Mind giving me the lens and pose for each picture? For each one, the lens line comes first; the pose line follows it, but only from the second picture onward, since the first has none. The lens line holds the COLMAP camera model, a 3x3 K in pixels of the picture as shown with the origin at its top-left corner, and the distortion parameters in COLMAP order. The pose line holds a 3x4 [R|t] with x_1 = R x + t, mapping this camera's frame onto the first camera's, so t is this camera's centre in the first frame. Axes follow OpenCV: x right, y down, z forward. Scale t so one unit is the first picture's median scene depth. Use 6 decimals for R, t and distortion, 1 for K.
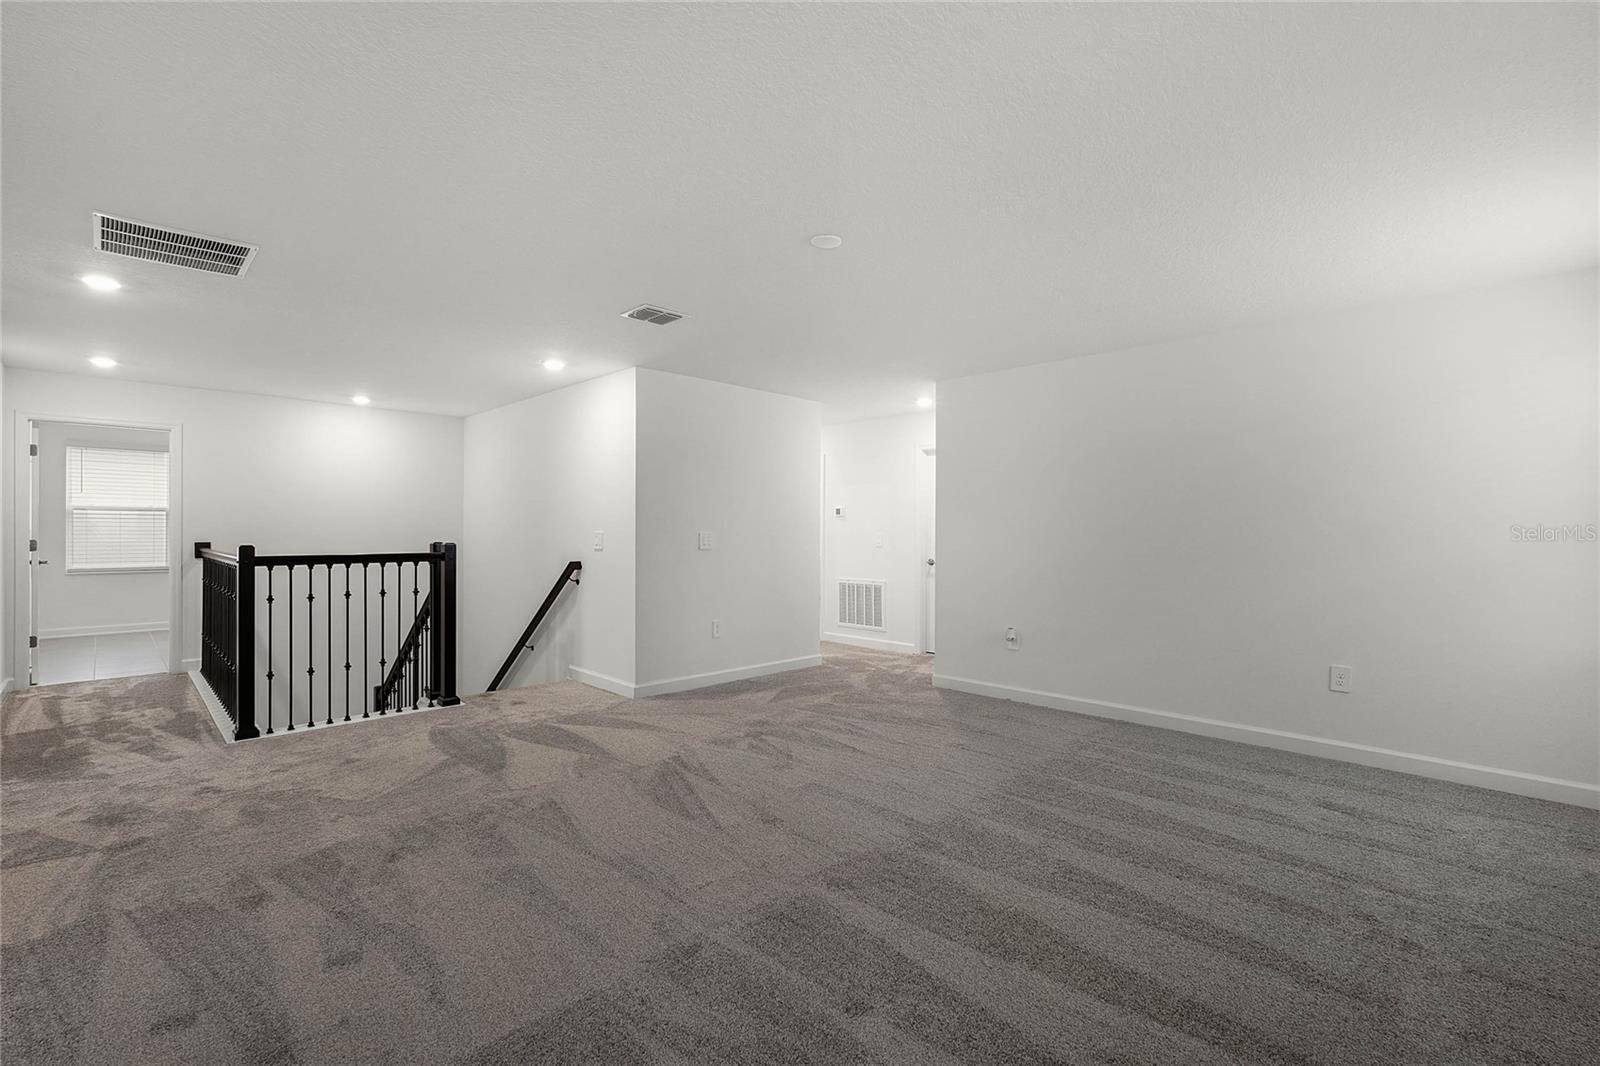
lens RADIAL K [[706.3, 0, 800.1], [0, 706.3, 531.8], [0, 0, 1]] dist [0.002647, 0.000185]
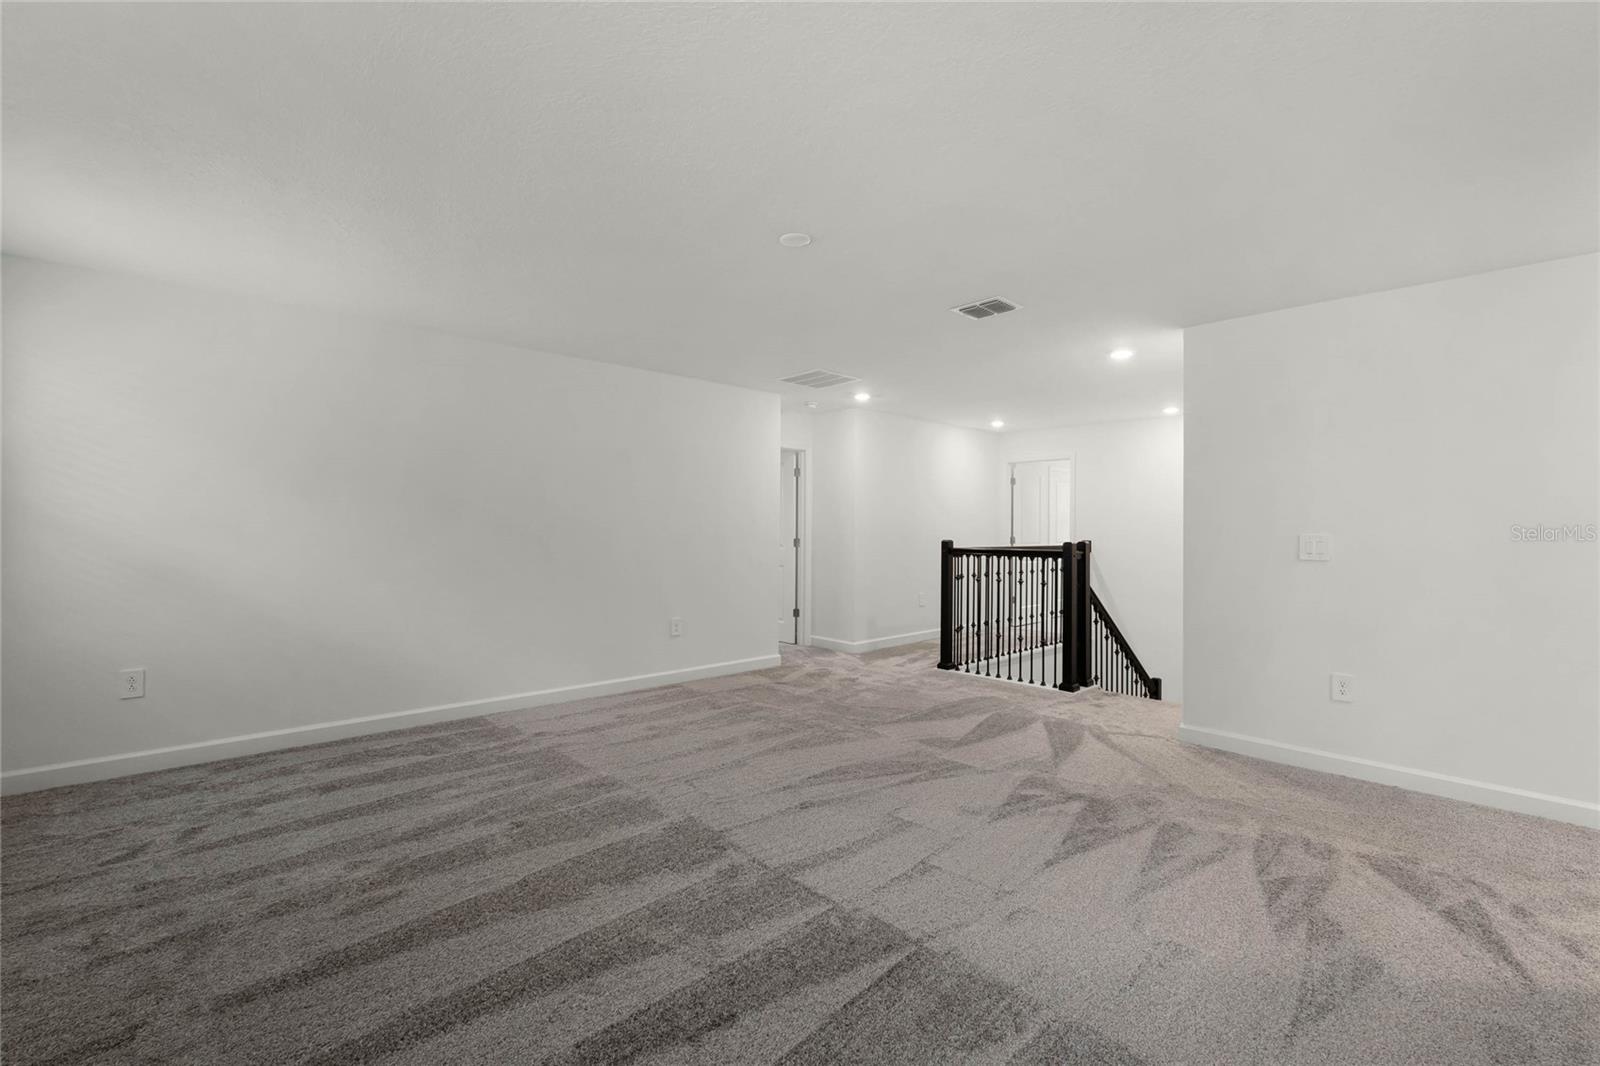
lens RADIAL K [[706.3, 0, 800.3], [0, 706.3, 527.7], [0, 0, 1]] dist [0.002647, 0.000185]
pose [[-0.006631, -0.006173, -0.999959, 0.642081], [-0.013421, 0.999891, -0.006084, 0.006145], [0.999888, 0.013380, -0.006713, 0.638211]]
